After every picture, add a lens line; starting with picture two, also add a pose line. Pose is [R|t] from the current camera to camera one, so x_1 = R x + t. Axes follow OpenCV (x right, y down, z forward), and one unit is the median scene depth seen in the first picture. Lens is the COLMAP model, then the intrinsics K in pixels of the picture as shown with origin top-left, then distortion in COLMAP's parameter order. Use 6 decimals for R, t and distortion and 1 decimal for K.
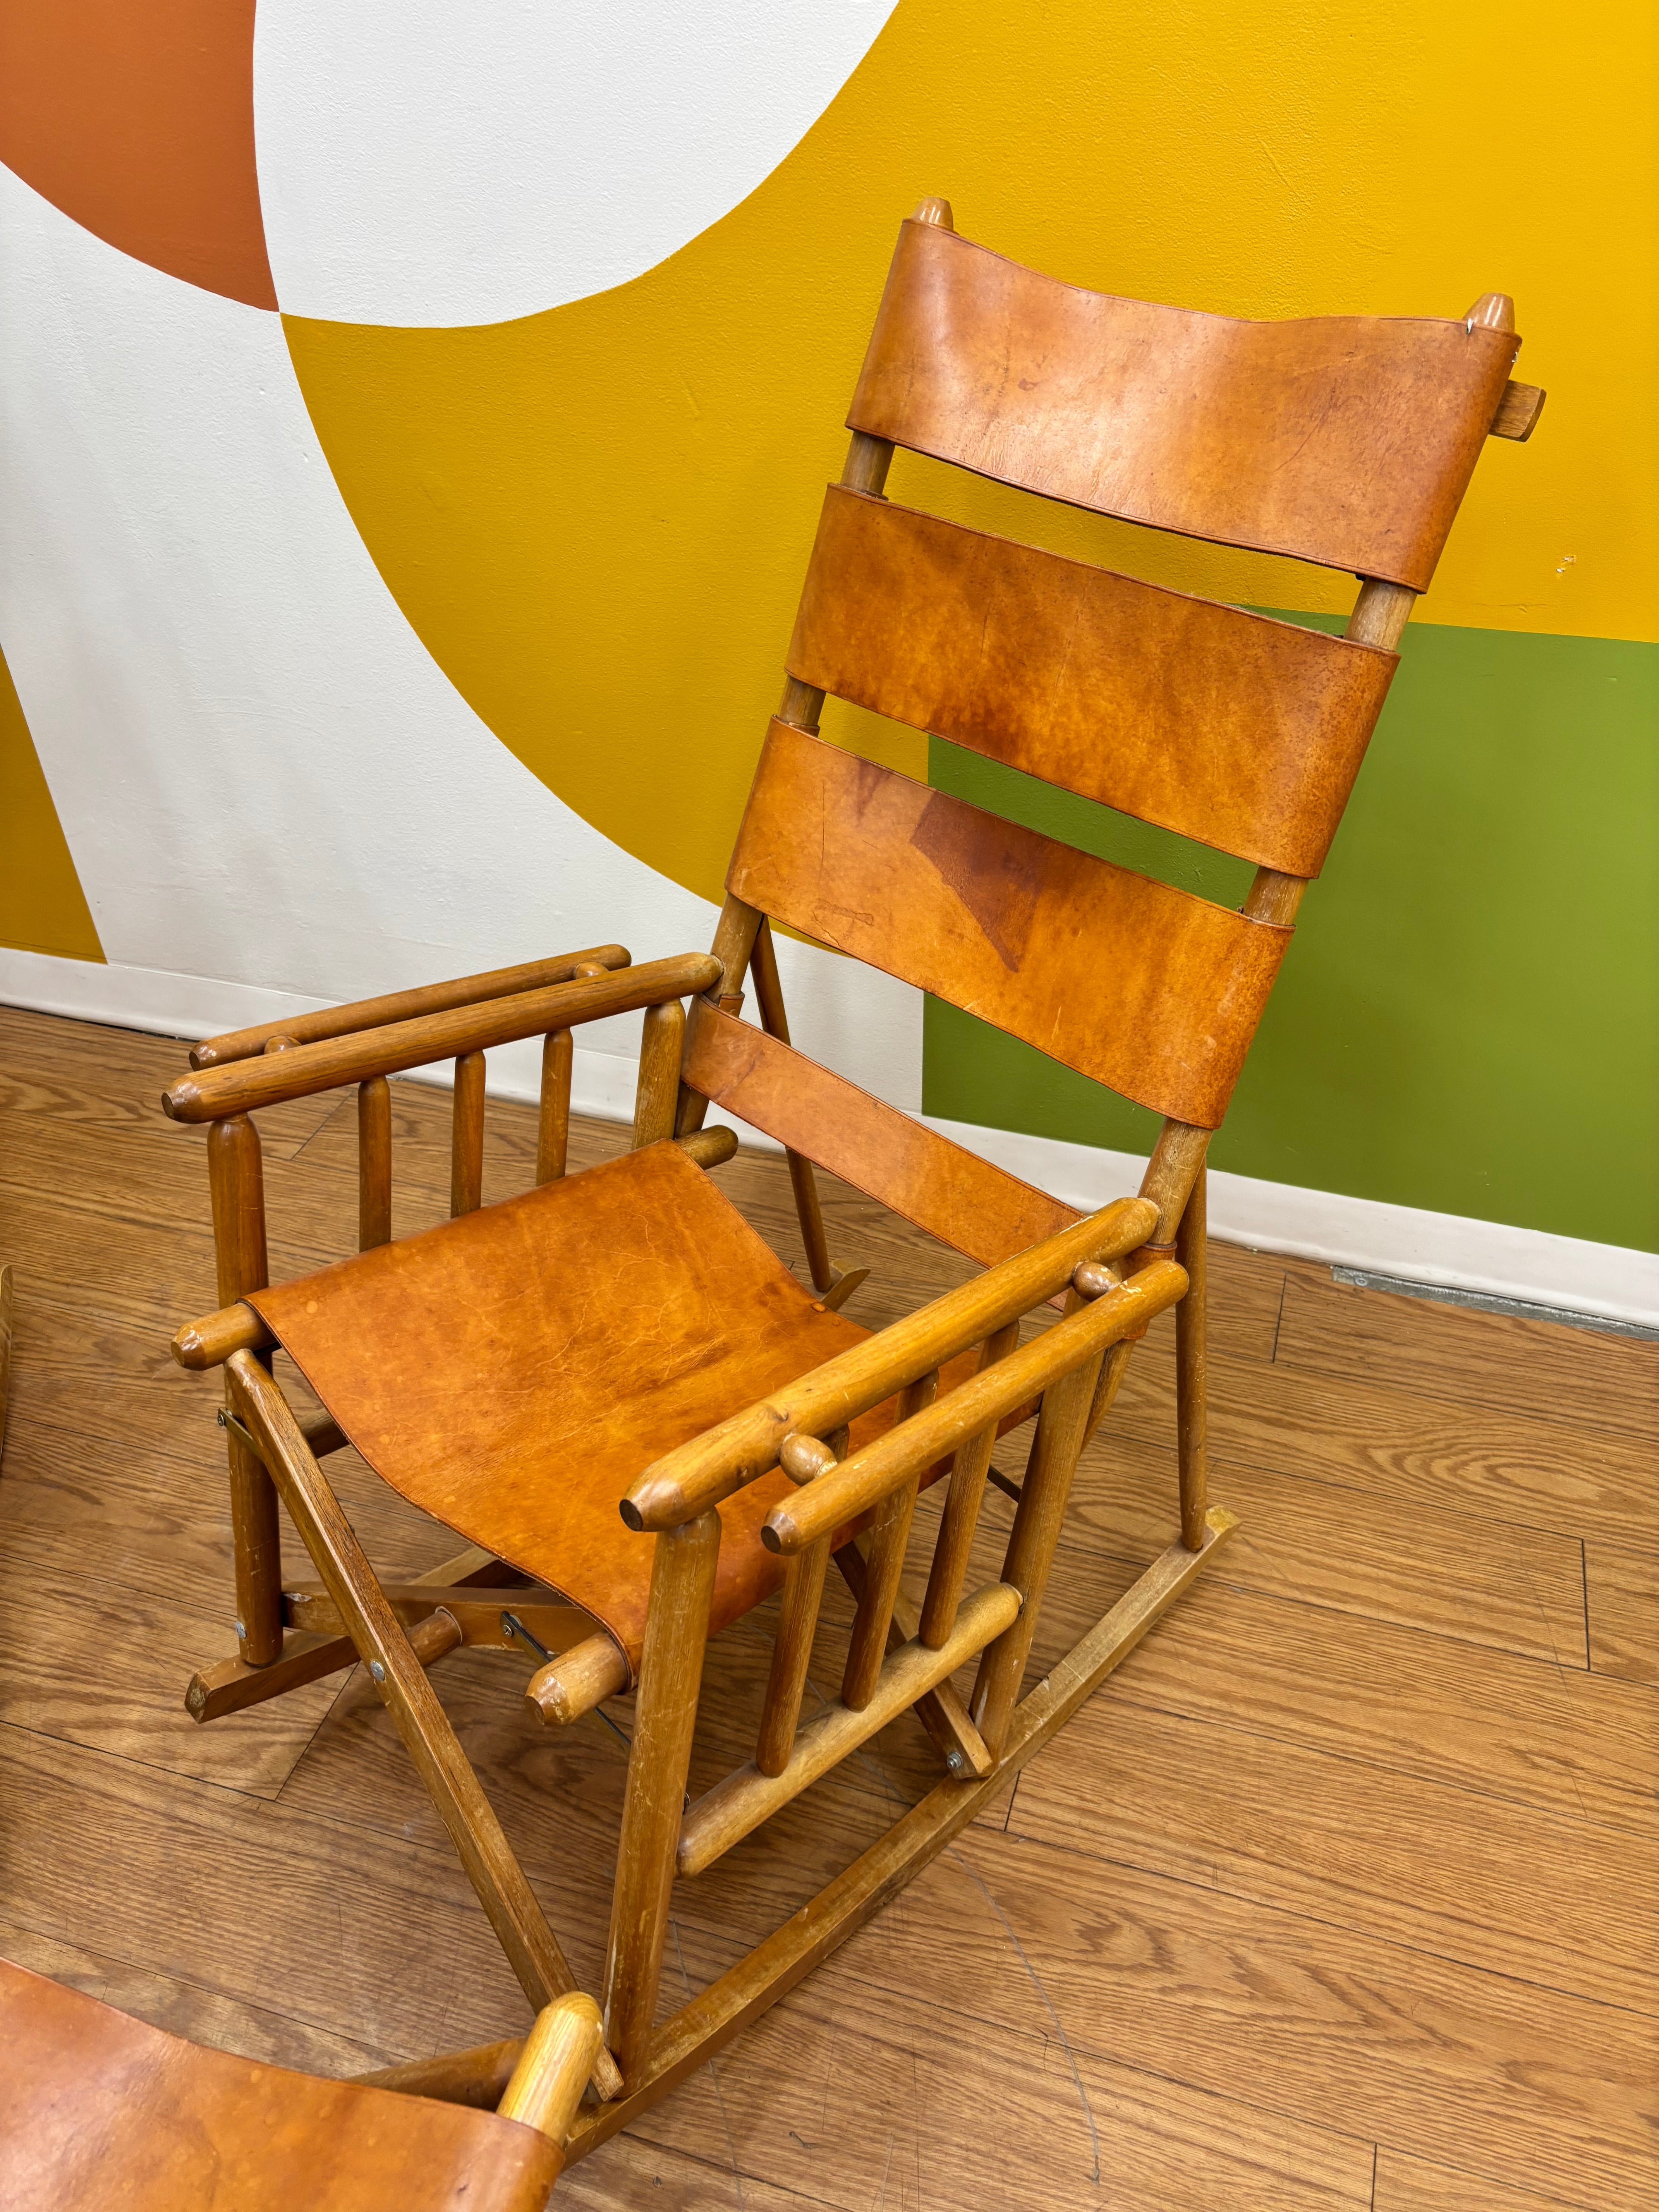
lens RADIAL K [[1653.6, 0, 845.5], [0, 1653.6, 1133.5], [0, 0, 1]] dist [0.002458, -0.000193]
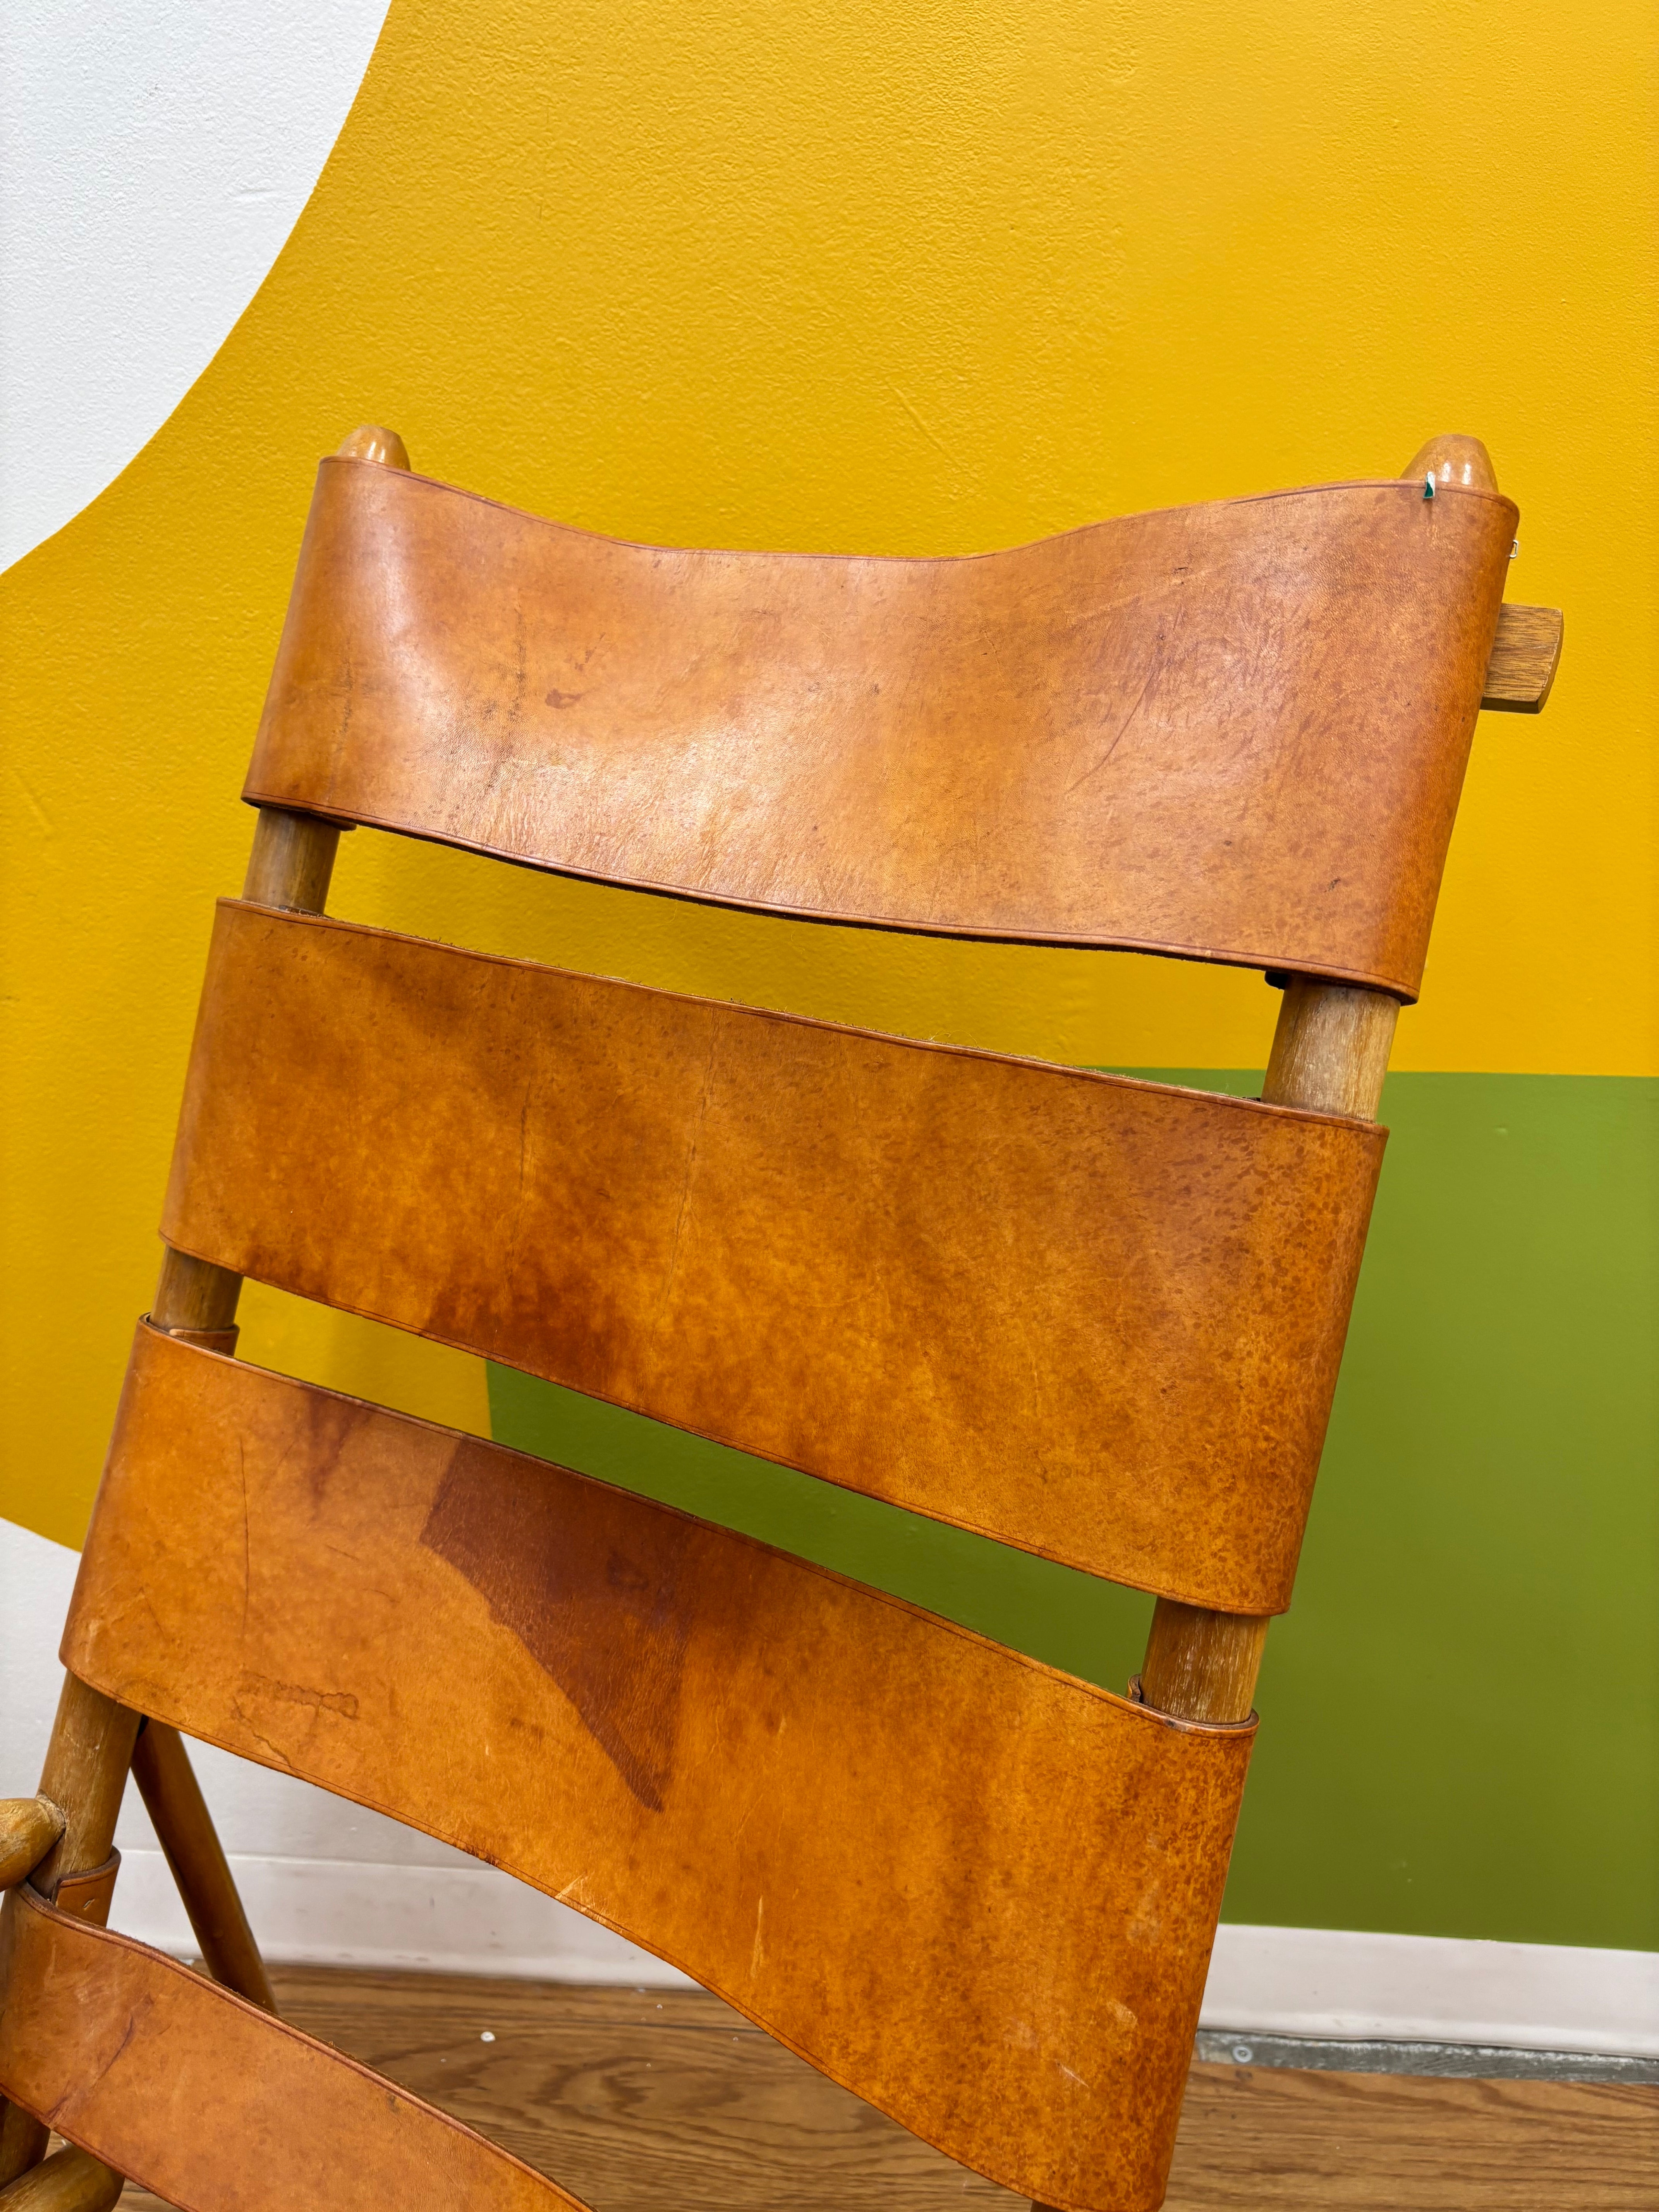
lens RADIAL K [[1705.1, 0, 830.3], [0, 1705.1, 1122.8], [0, 0, 1]] dist [0.004873, -0.000213]
pose [[0.972615, -0.073711, 0.220423, 0.057163], [0.133522, 0.953467, -0.270319, -0.144900], [-0.190241, 0.292348, 0.937198, 0.460983]]
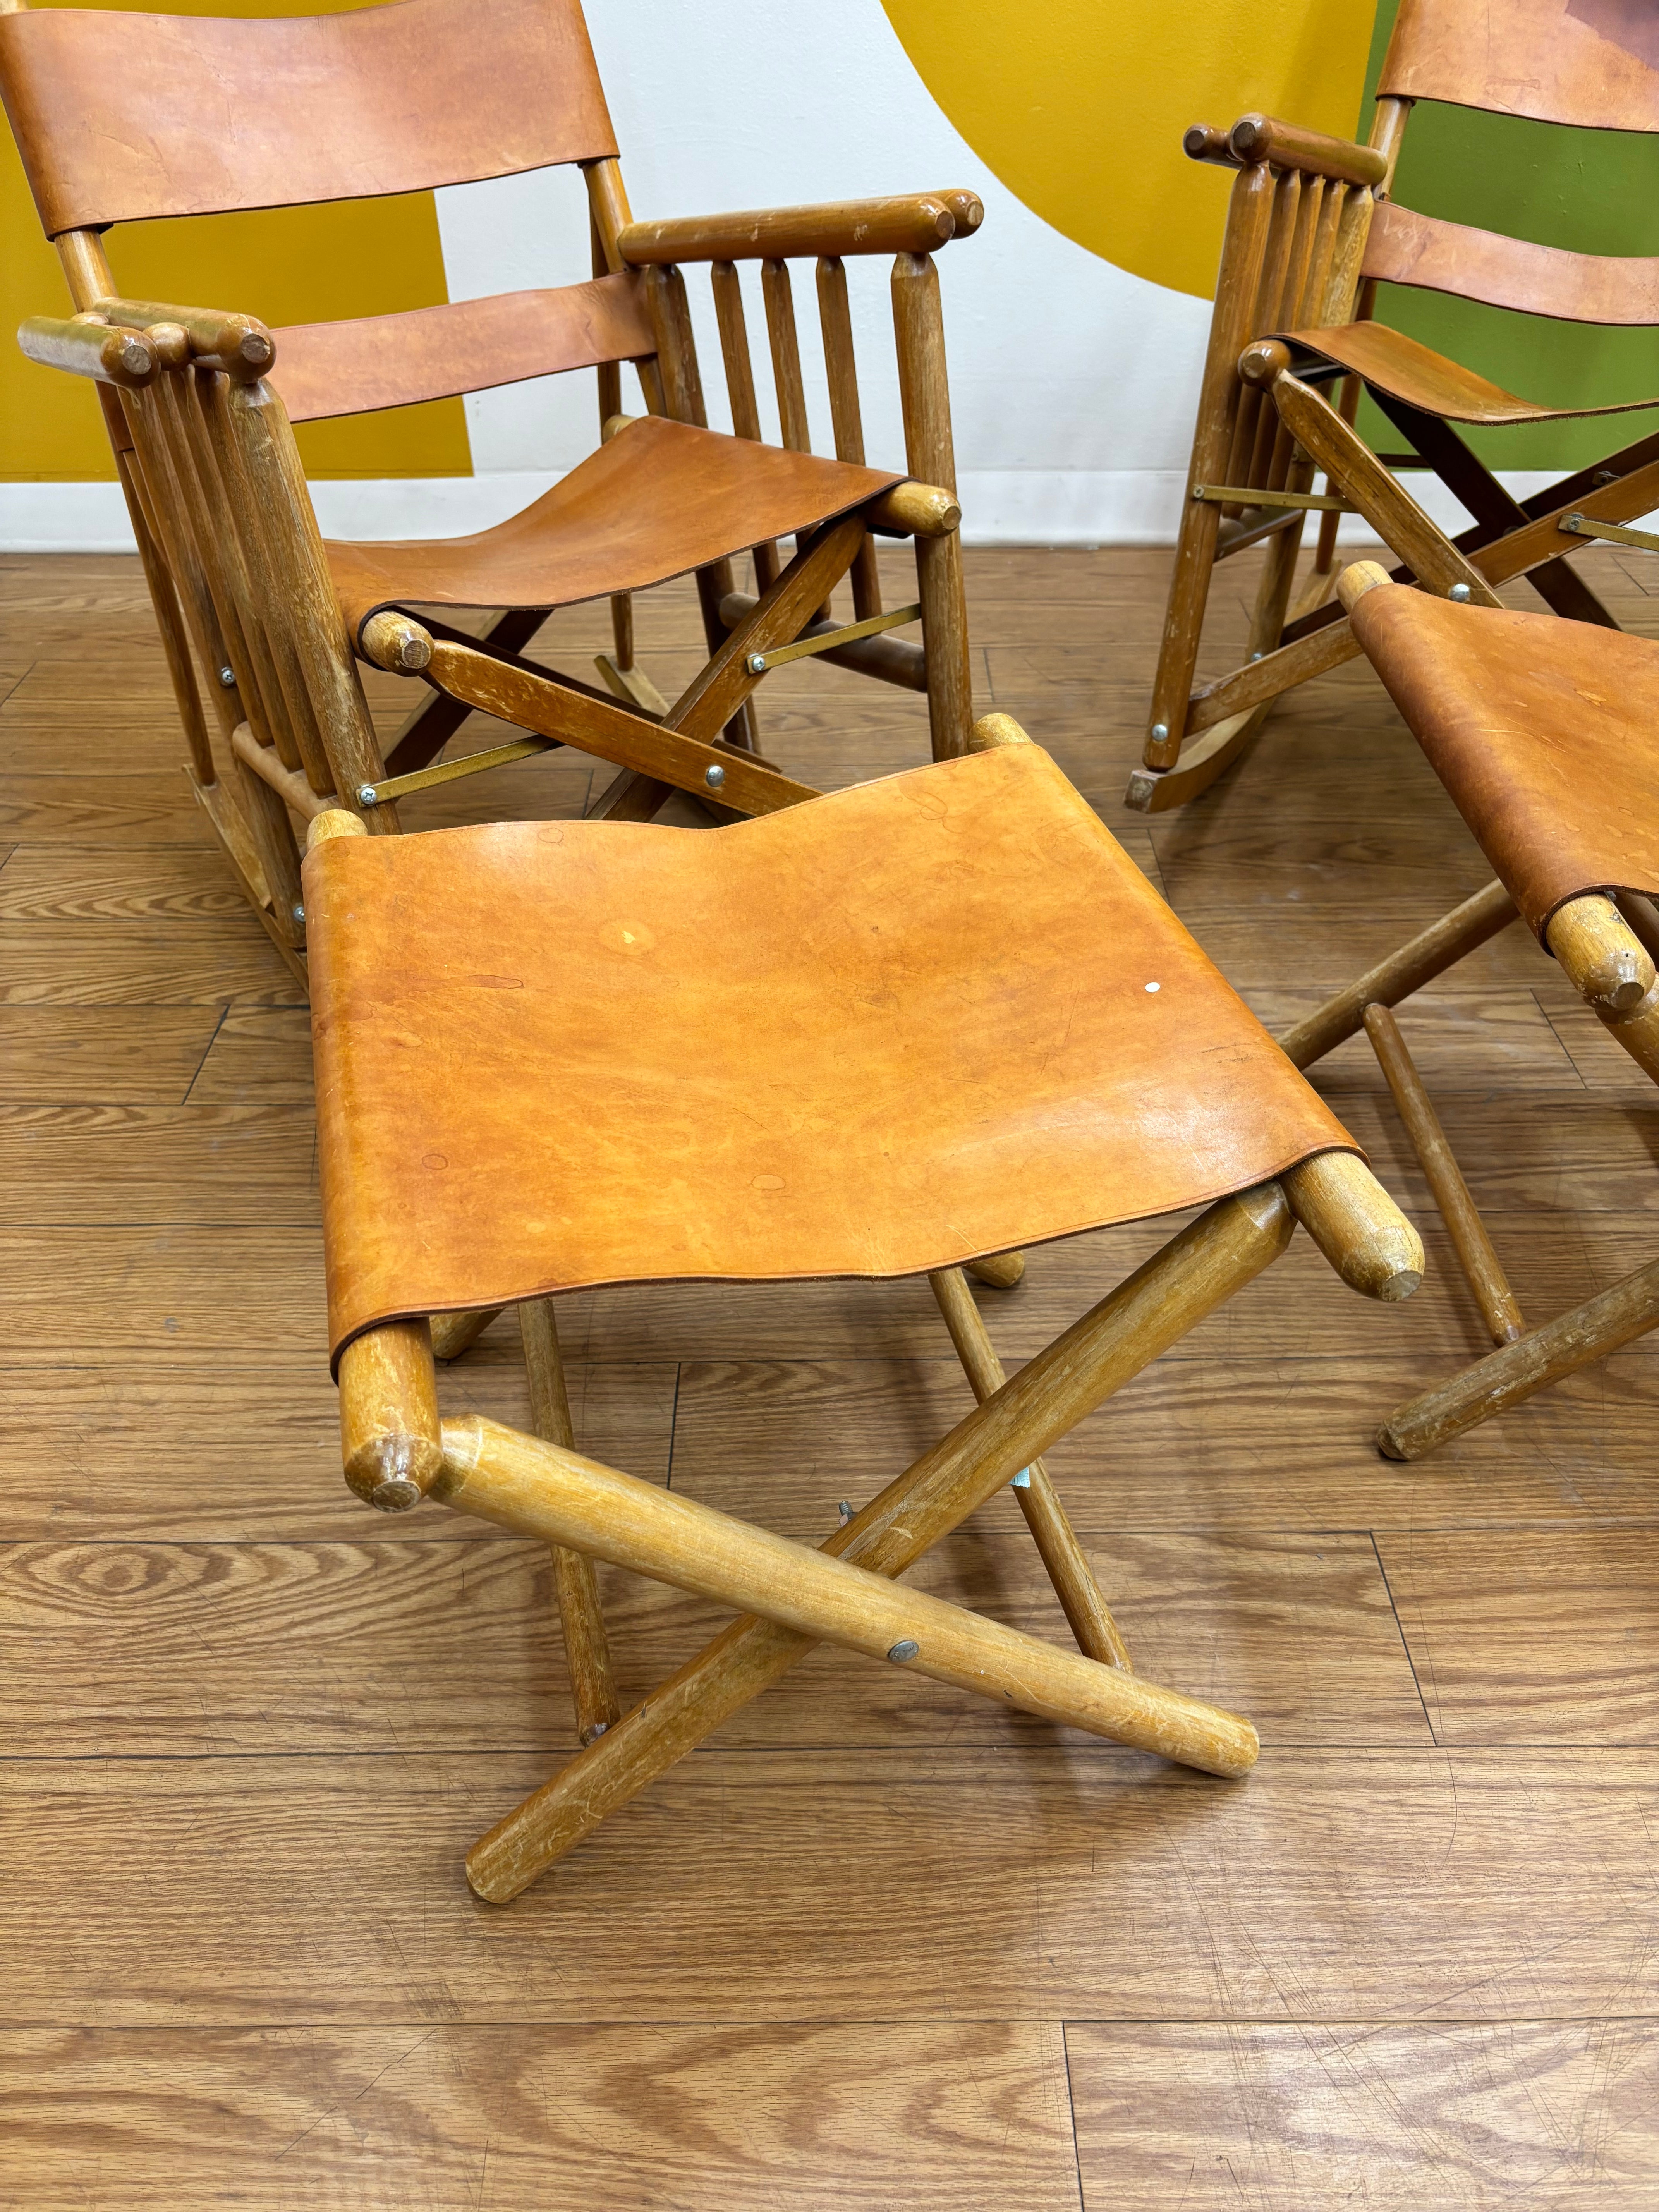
lens RADIAL K [[1705.1, 0, 830.3], [0, 1705.1, 1122.8], [0, 0, 1]] dist [0.004873, -0.000213]
pose [[0.955127, -0.189729, 0.227456, -0.971009], [0.185710, 0.981825, 0.039144, 0.508484], [-0.230748, 0.004853, 0.973001, -0.129247]]
